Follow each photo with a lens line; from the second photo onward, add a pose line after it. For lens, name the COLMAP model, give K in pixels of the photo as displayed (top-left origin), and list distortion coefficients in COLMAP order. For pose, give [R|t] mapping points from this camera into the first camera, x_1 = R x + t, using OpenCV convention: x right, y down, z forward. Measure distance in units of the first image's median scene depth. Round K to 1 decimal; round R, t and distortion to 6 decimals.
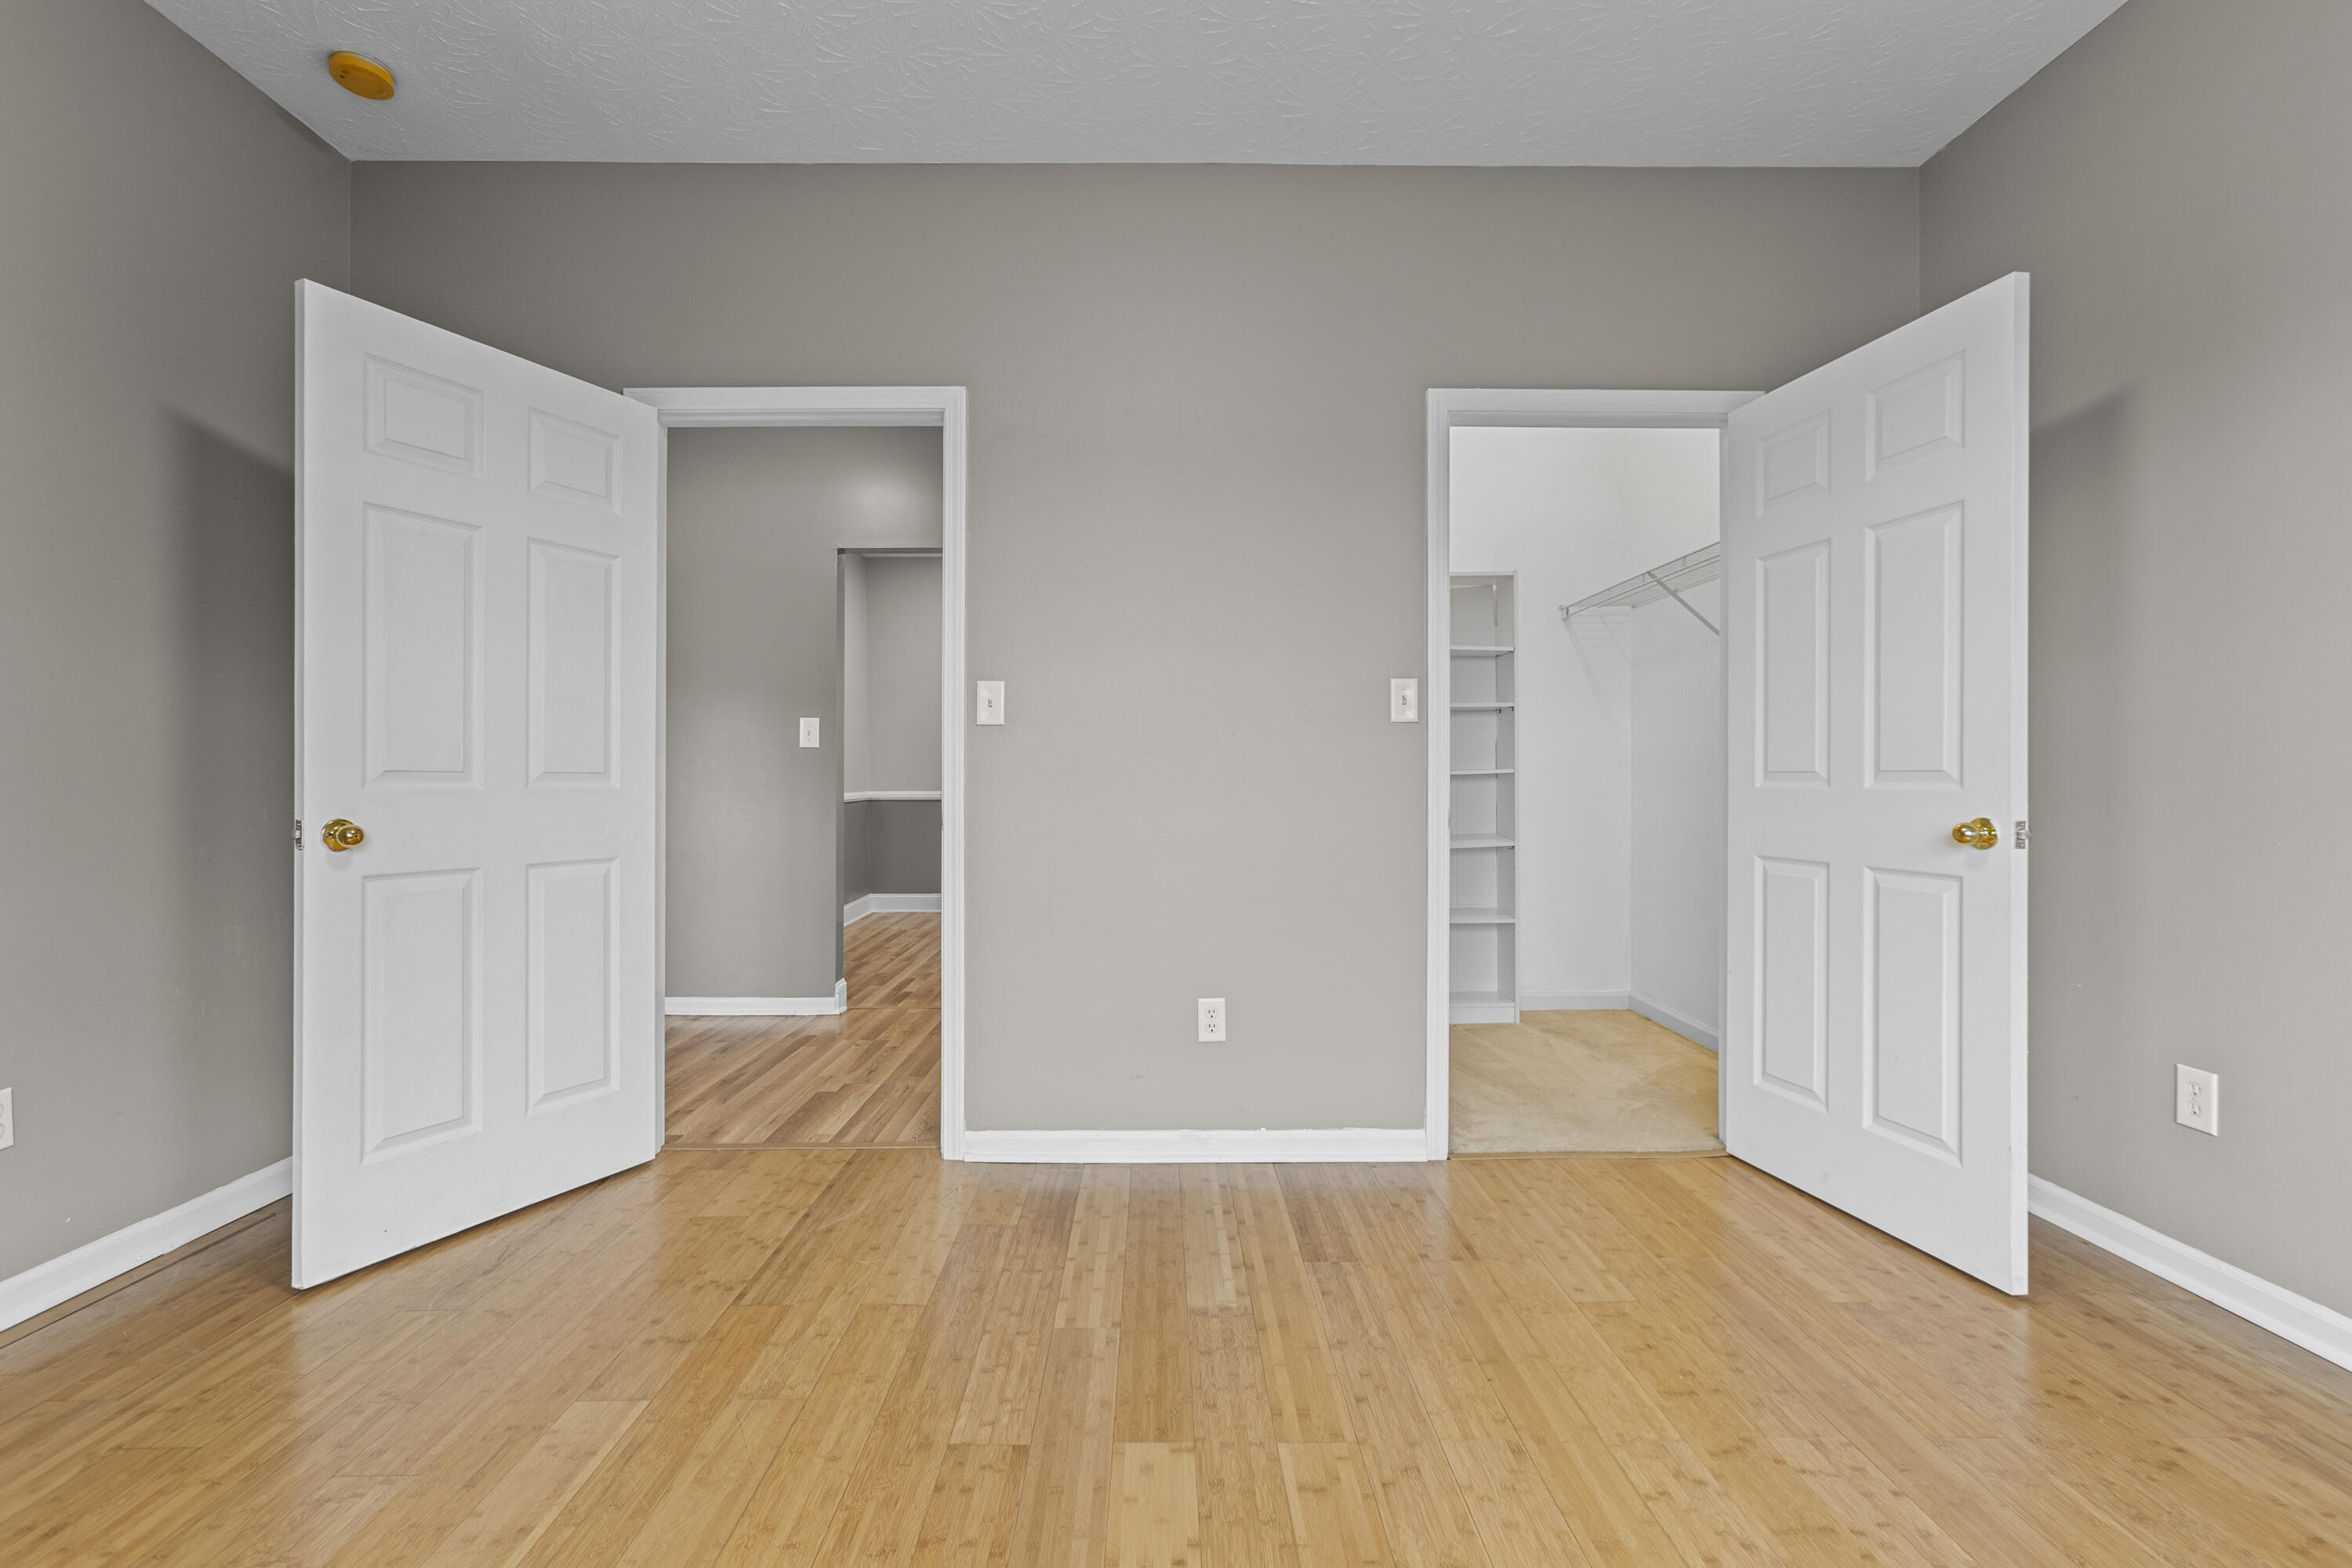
lens RADIAL K [[1043.7, 0, 1176.8], [0, 1043.7, 775.3], [0, 0, 1]] dist [-0.014538, 0.008279]
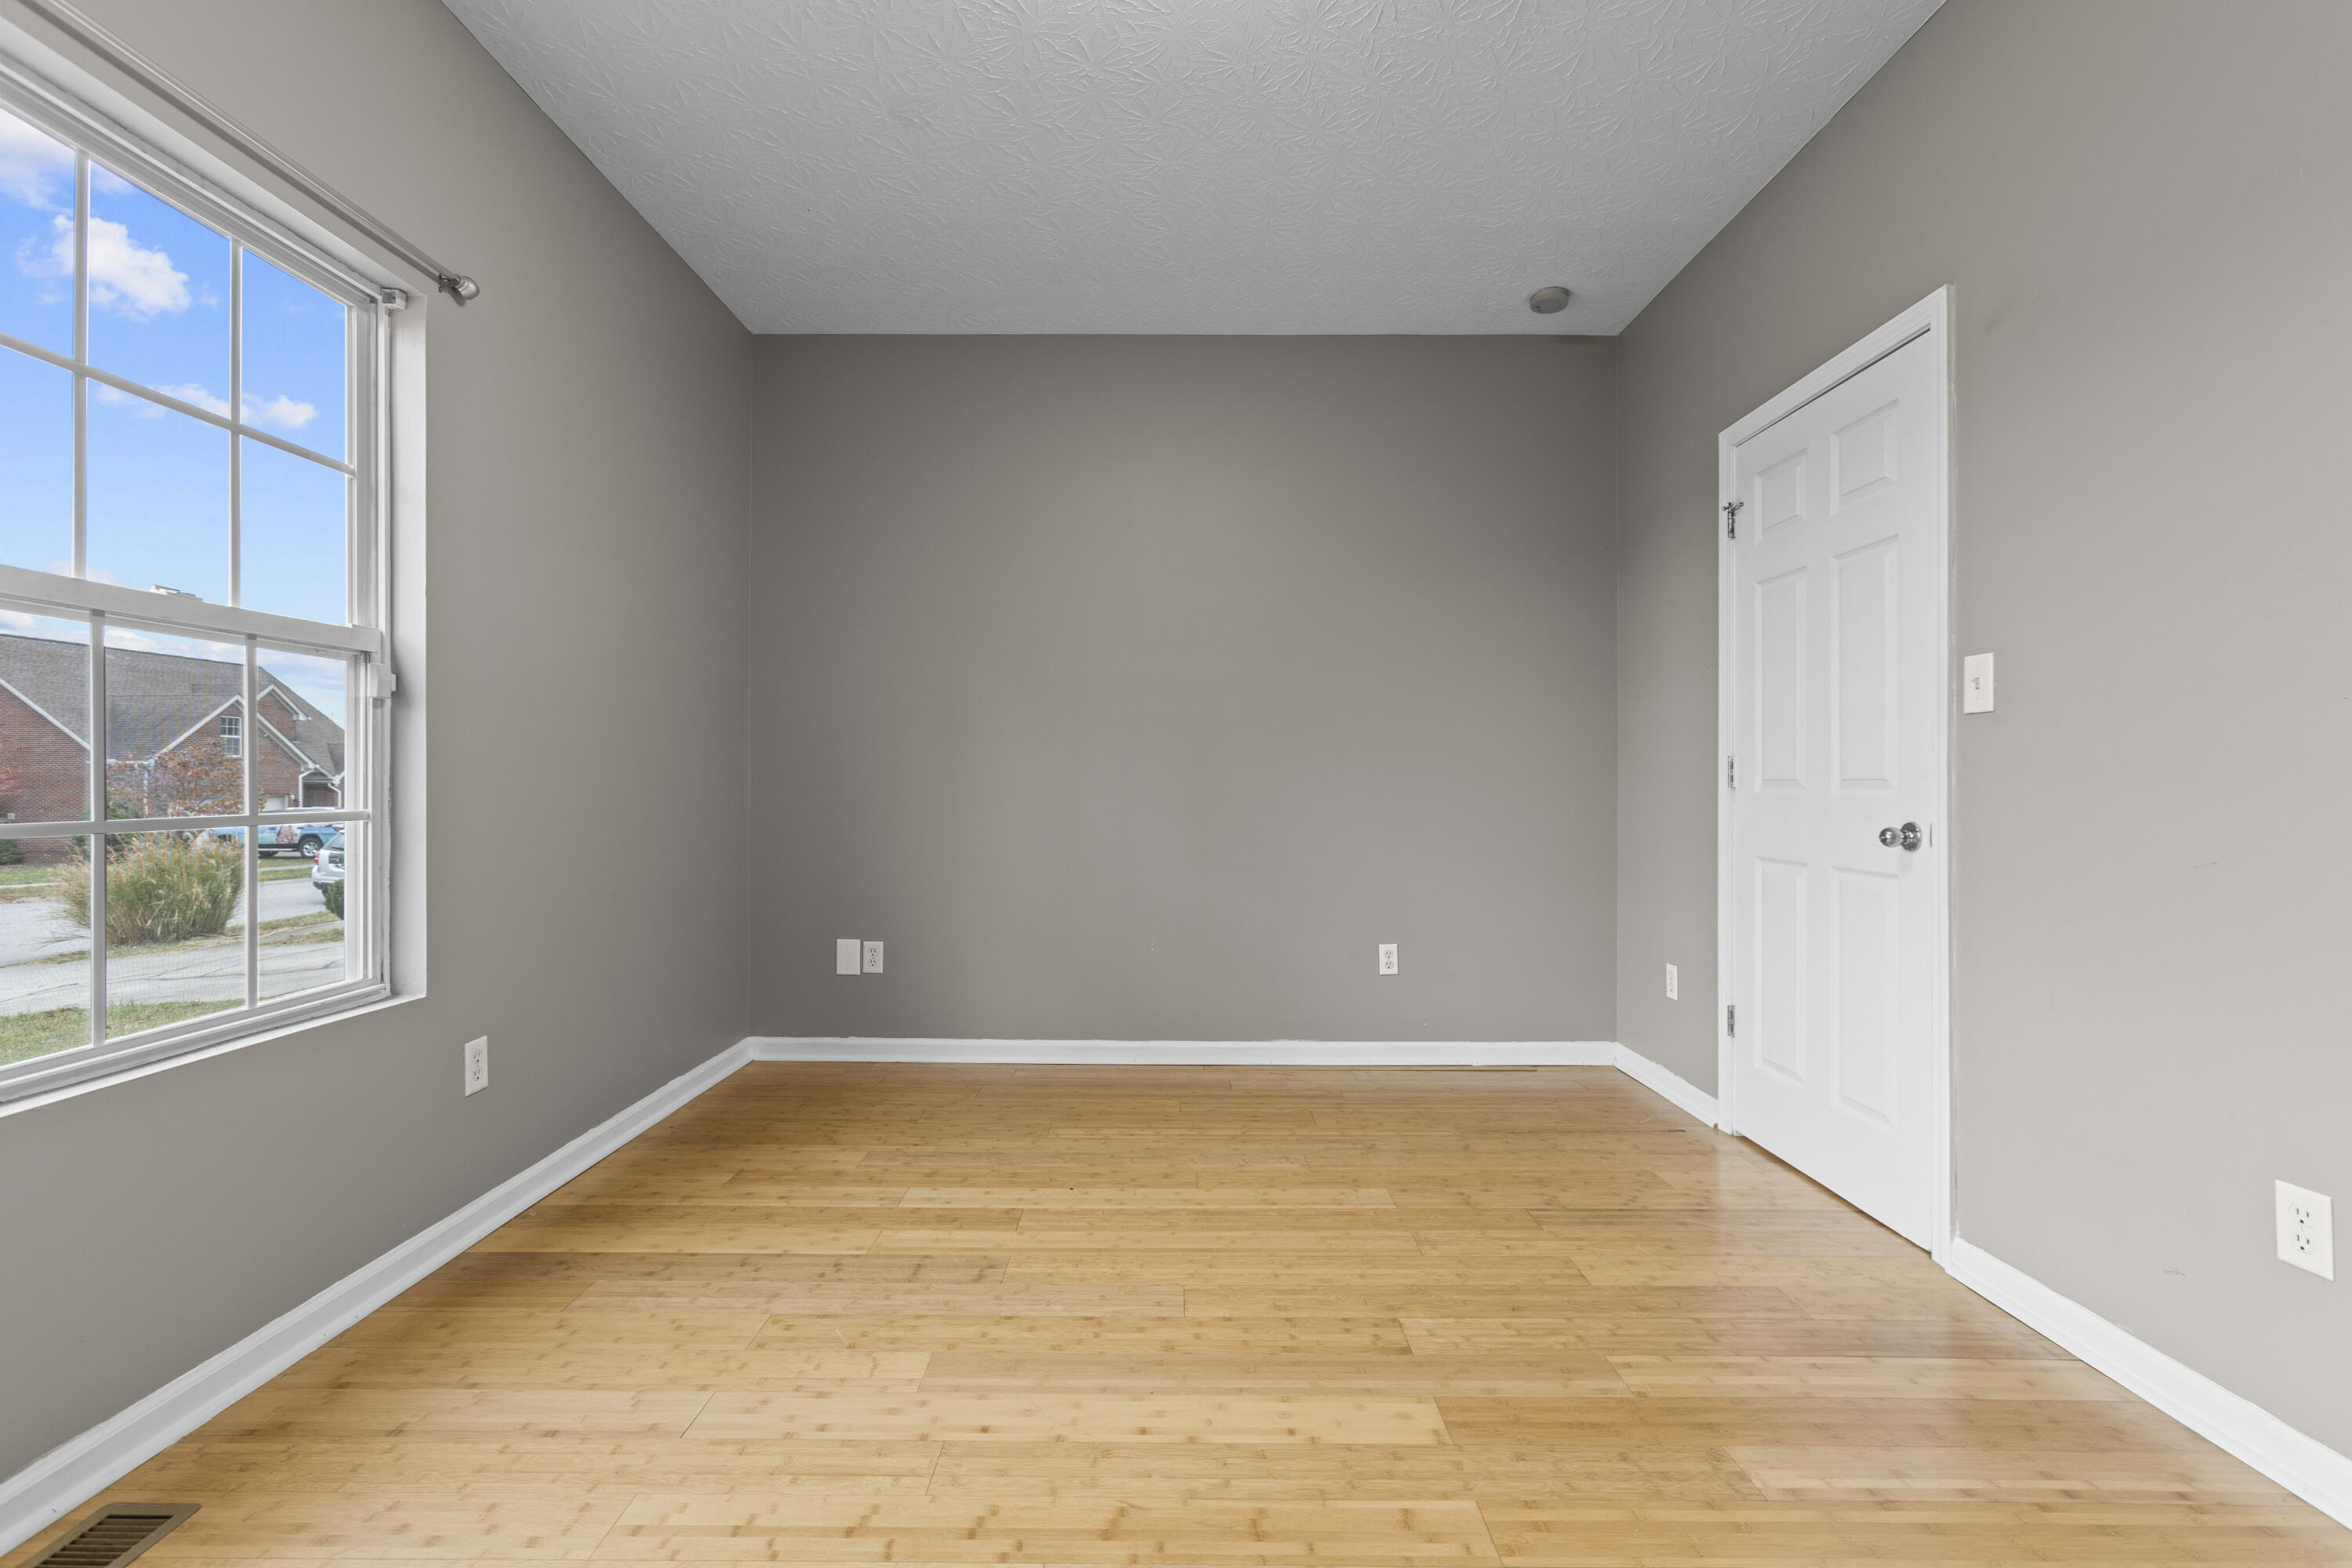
lens RADIAL K [[1043.7, 0, 1156.3], [0, 1043.7, 771.0], [0, 0, 1]] dist [-0.014538, 0.008279]
pose [[-0.029696, -0.015257, -0.999443, 1.108463], [0.002663, 0.999879, -0.015343, 0.007819], [0.999555, -0.003118, -0.029652, 0.796877]]
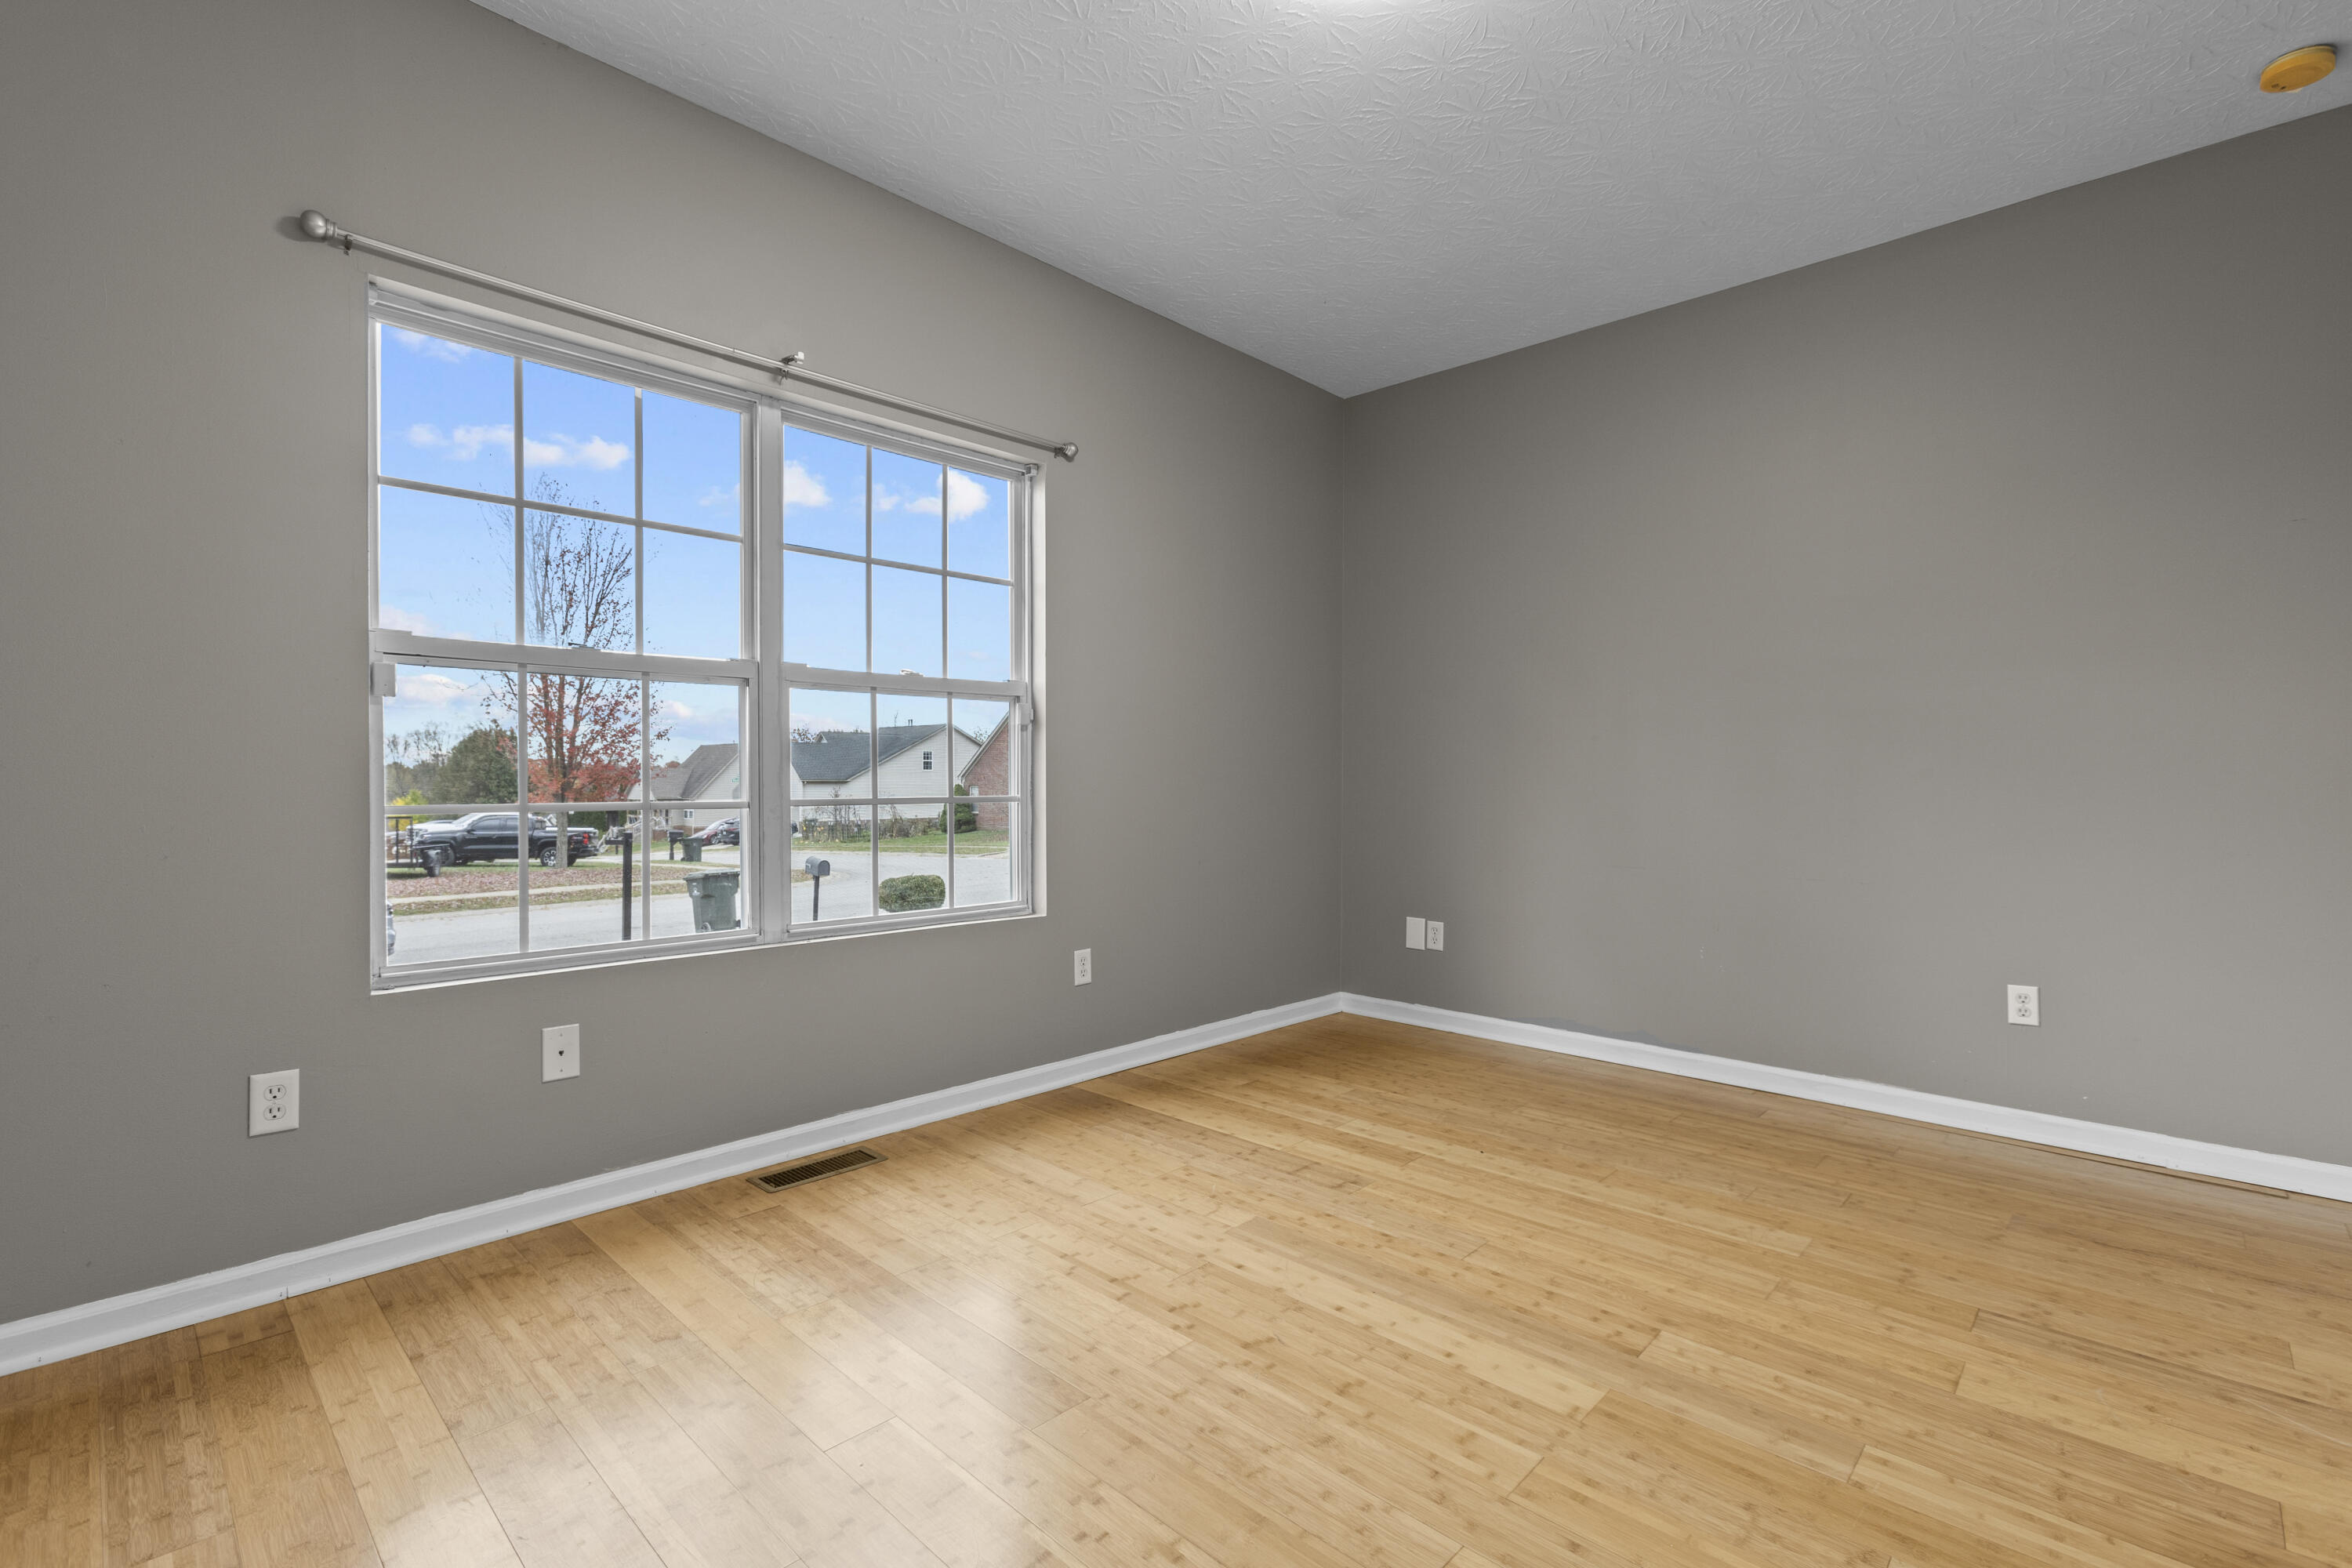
lens RADIAL K [[1043.7, 0, 1154.5], [0, 1043.7, 795.5], [0, 0, 1]] dist [-0.014538, 0.008279]
pose [[-0.712719, 0.006952, -0.701416, 1.112700], [-0.001914, 0.999928, 0.011856, 0.007666], [0.701448, 0.009793, -0.712654, 1.532701]]
